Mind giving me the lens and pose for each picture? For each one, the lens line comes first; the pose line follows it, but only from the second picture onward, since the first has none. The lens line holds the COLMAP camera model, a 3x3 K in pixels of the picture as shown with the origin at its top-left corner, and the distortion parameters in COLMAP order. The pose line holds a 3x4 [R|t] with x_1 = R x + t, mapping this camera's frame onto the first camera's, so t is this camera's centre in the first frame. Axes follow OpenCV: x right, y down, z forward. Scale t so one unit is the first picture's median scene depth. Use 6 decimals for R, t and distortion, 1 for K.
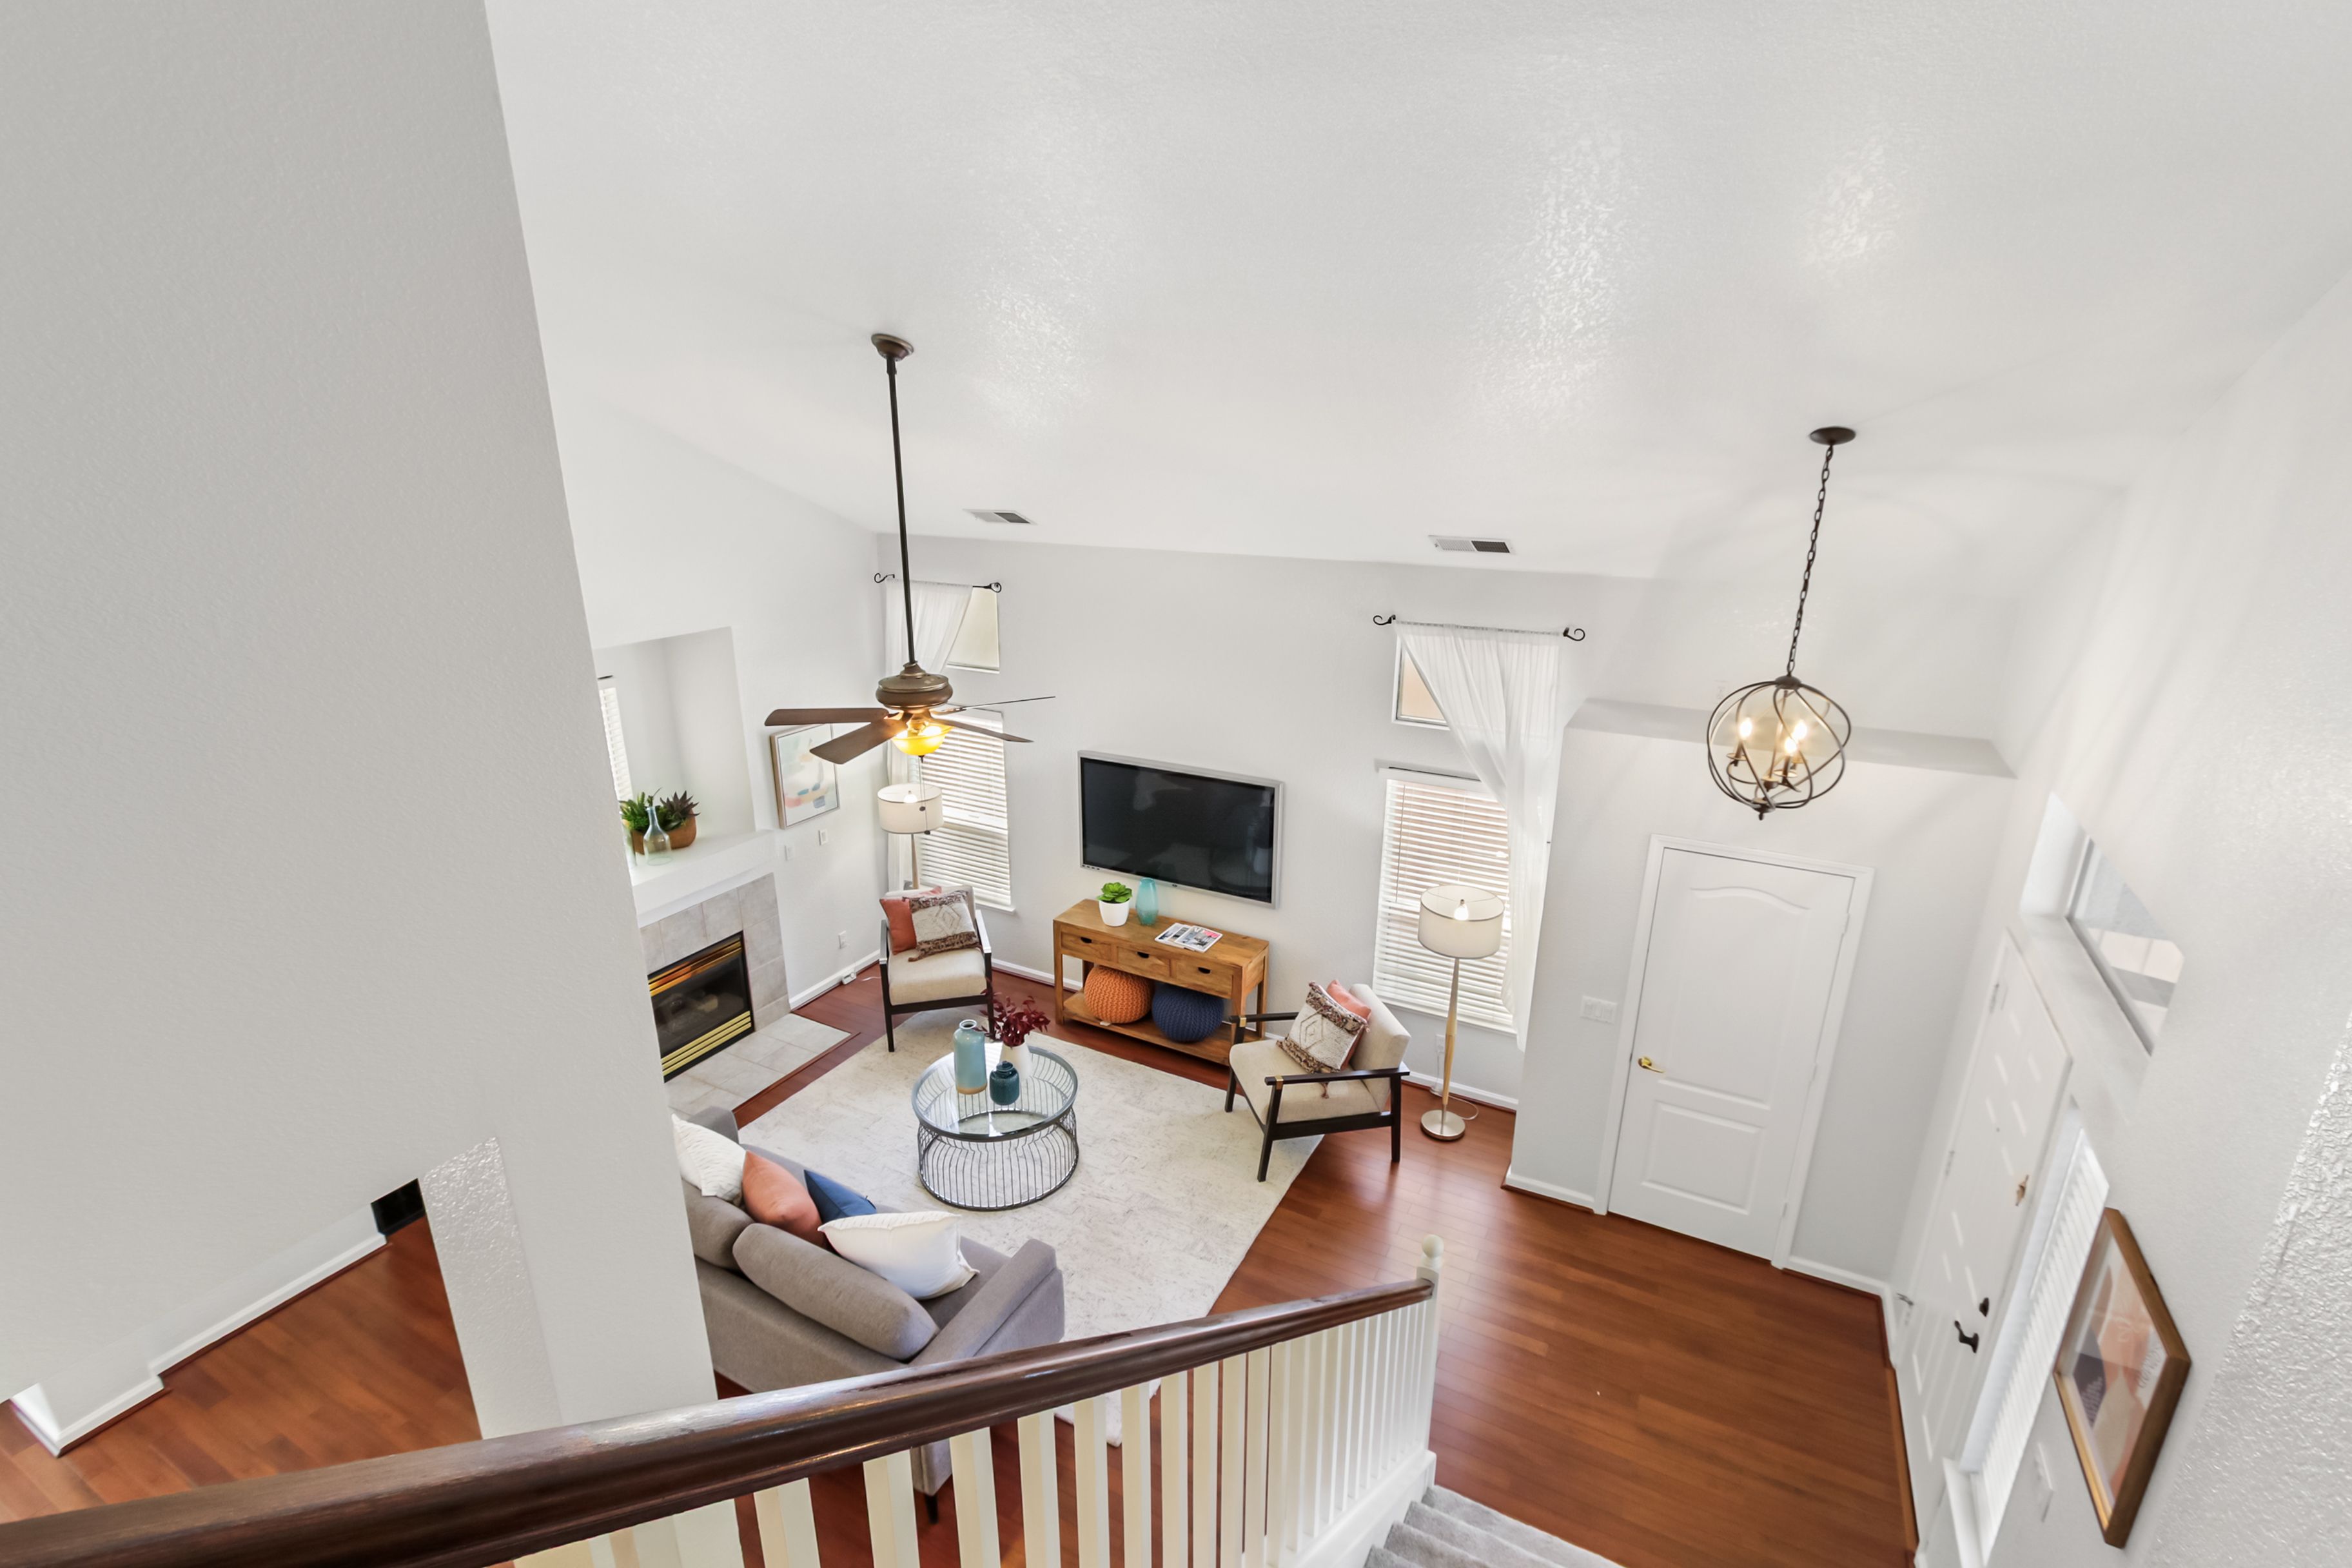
lens RADIAL K [[1082.0, 0, 1182.0], [0, 1082.0, 792.0], [0, 0, 1]] dist [-0.004241, 0.004474]
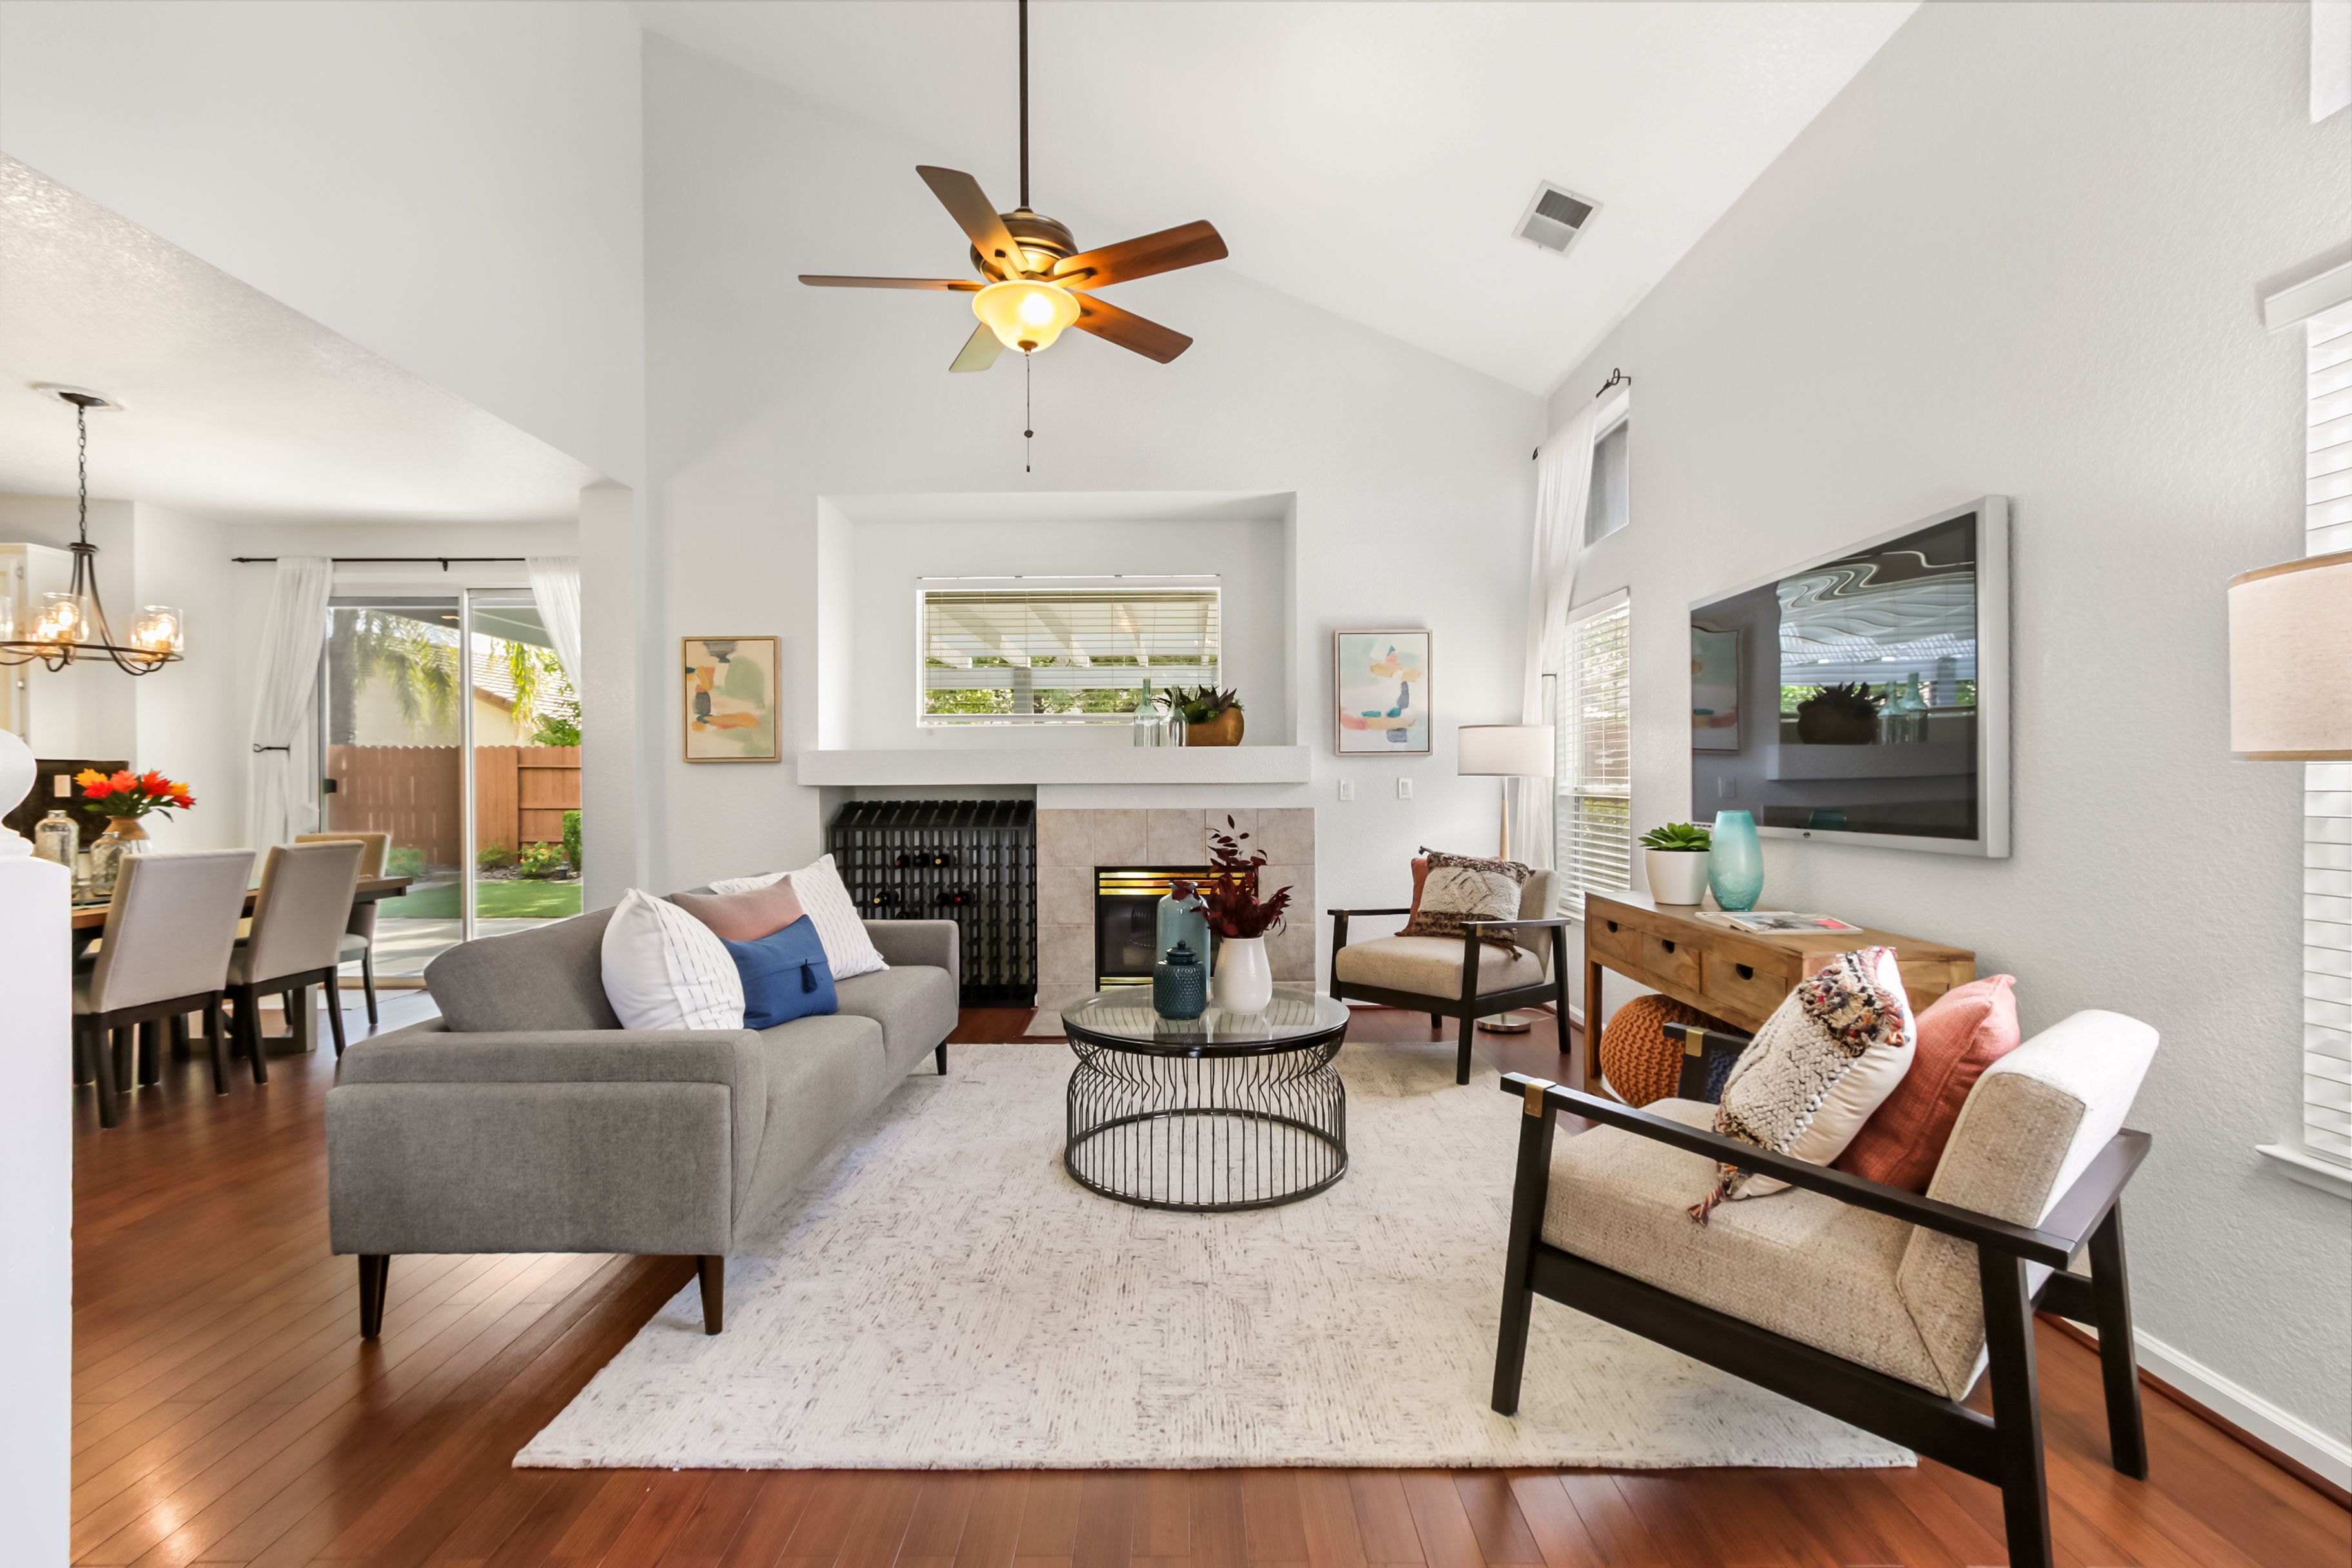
lens RADIAL K [[1082.0, 0, 1184.7], [0, 1082.0, 794.1], [0, 0, 1]] dist [-0.004241, 0.004474]
pose [[0.465537, -0.003186, -0.885023, 0.296743], [-0.265439, 0.953455, -0.143058, 0.221227], [0.844285, 0.301518, 0.443023, 0.625342]]
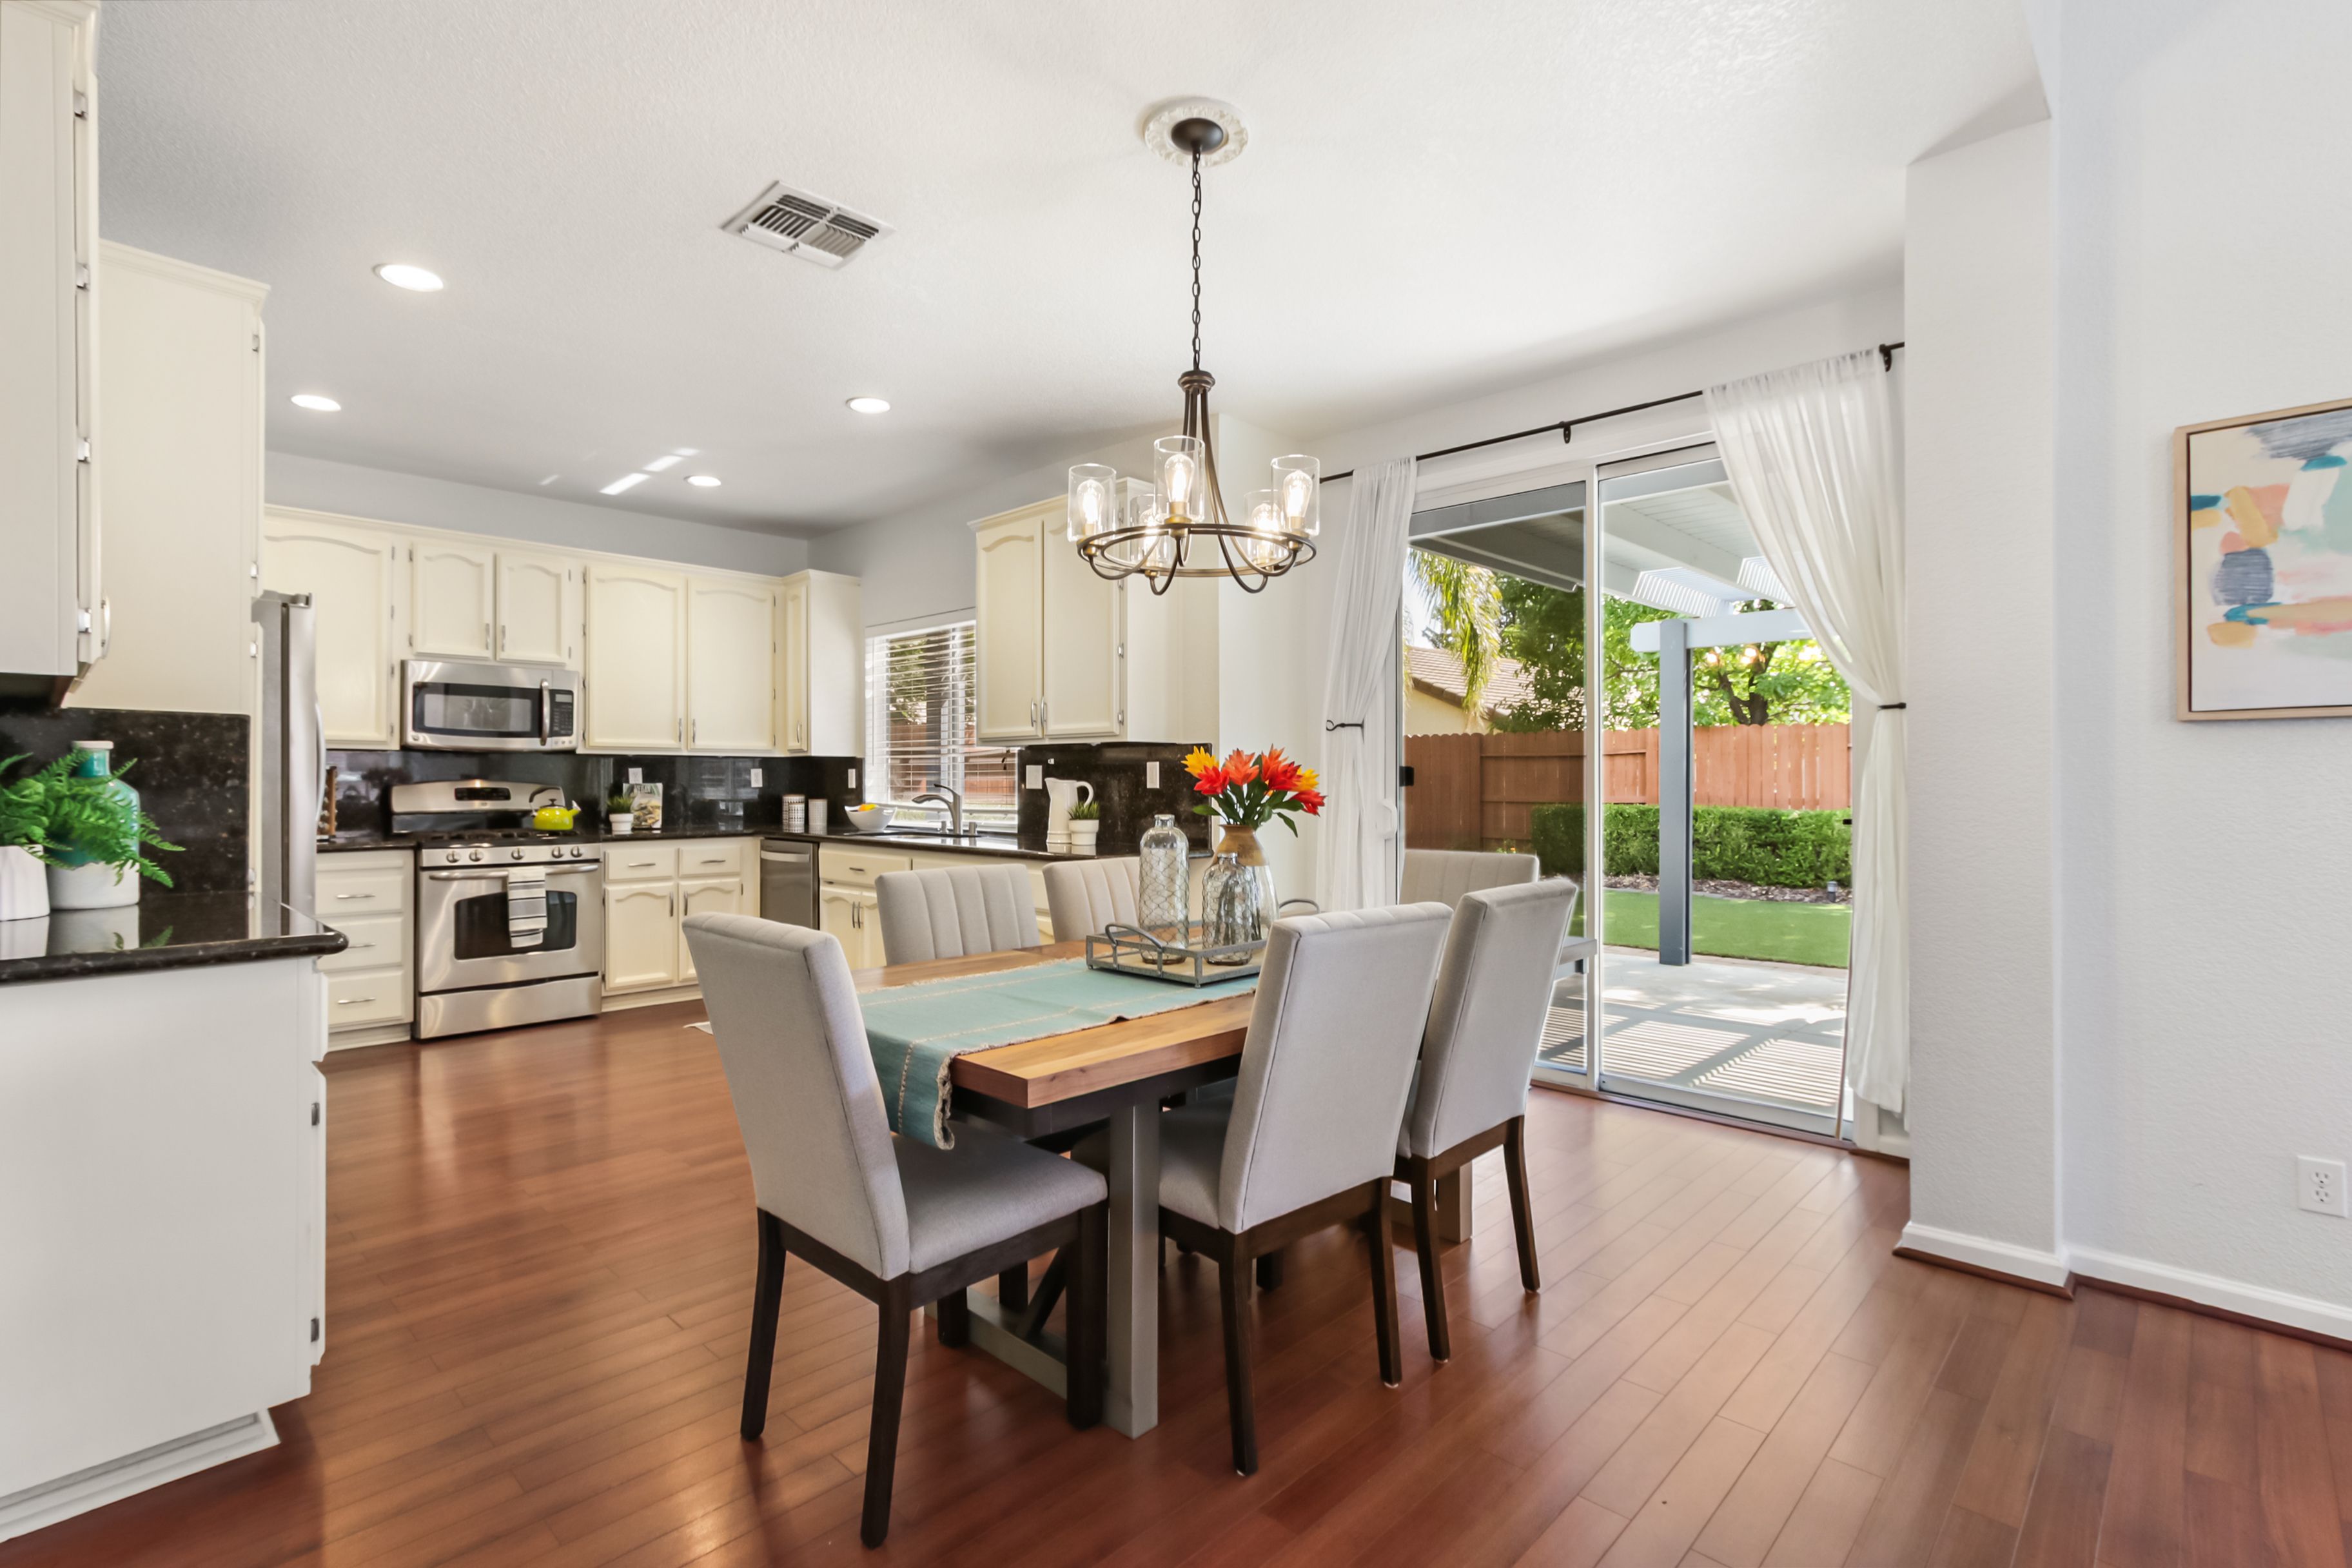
lens RADIAL K [[1082.0, 0, 1167.1], [0, 1082.0, 780.4], [0, 0, 1]] dist [-0.004241, 0.004474]
pose [[-0.281155, -0.007145, -0.959636, -0.197889], [-0.297756, 0.951271, 0.080154, 0.271699], [0.912301, 0.308273, -0.269582, 0.454608]]
